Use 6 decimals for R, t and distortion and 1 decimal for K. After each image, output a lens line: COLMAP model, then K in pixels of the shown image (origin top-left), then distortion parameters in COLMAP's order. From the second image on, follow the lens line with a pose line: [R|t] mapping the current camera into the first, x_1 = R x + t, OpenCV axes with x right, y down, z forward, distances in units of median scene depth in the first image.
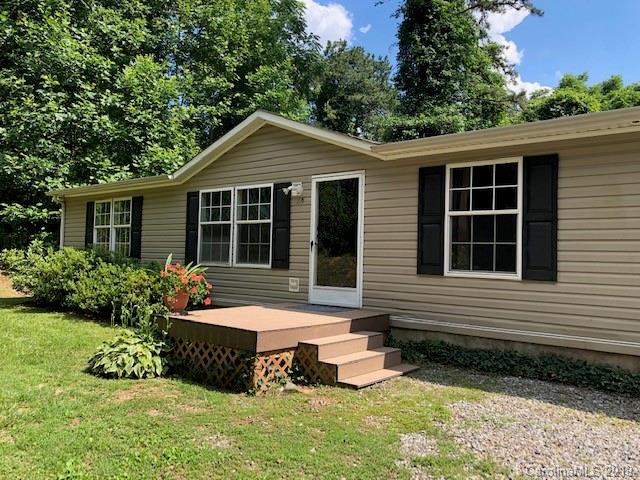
lens RADIAL K [[519.7, 0, 322.0], [0, 519.7, 225.4], [0, 0, 1]] dist [0.055254, -0.048097]
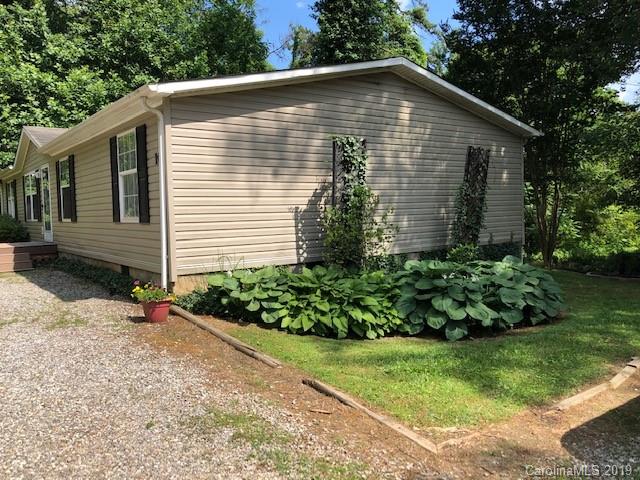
lens RADIAL K [[519.7, 0, 322.0], [0, 519.7, 225.4], [0, 0, 1]] dist [0.055254, -0.048097]
pose [[0.974806, -0.040278, -0.219389, 1.048443], [0.059154, 0.995025, 0.080160, 0.011393], [0.215068, -0.091118, 0.972339, -0.401656]]
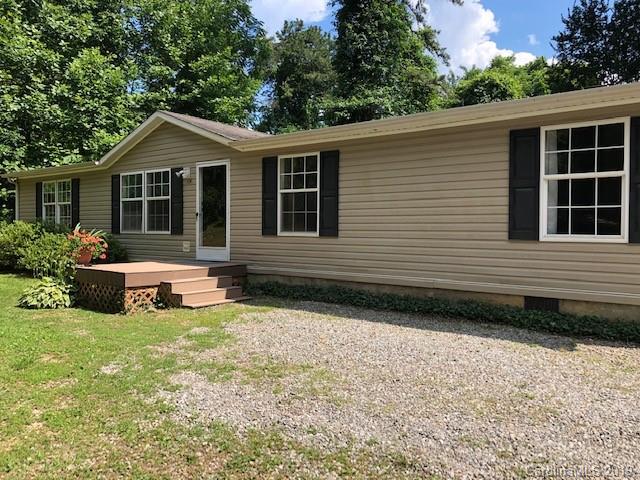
lens RADIAL K [[519.7, 0, 322.0], [0, 519.7, 225.4], [0, 0, 1]] dist [0.055254, -0.048097]
pose [[0.999522, -0.016589, 0.026087, 0.224476], [0.015172, 0.998448, 0.053585, -0.003117], [-0.026936, -0.053163, 0.998222, -0.284432]]
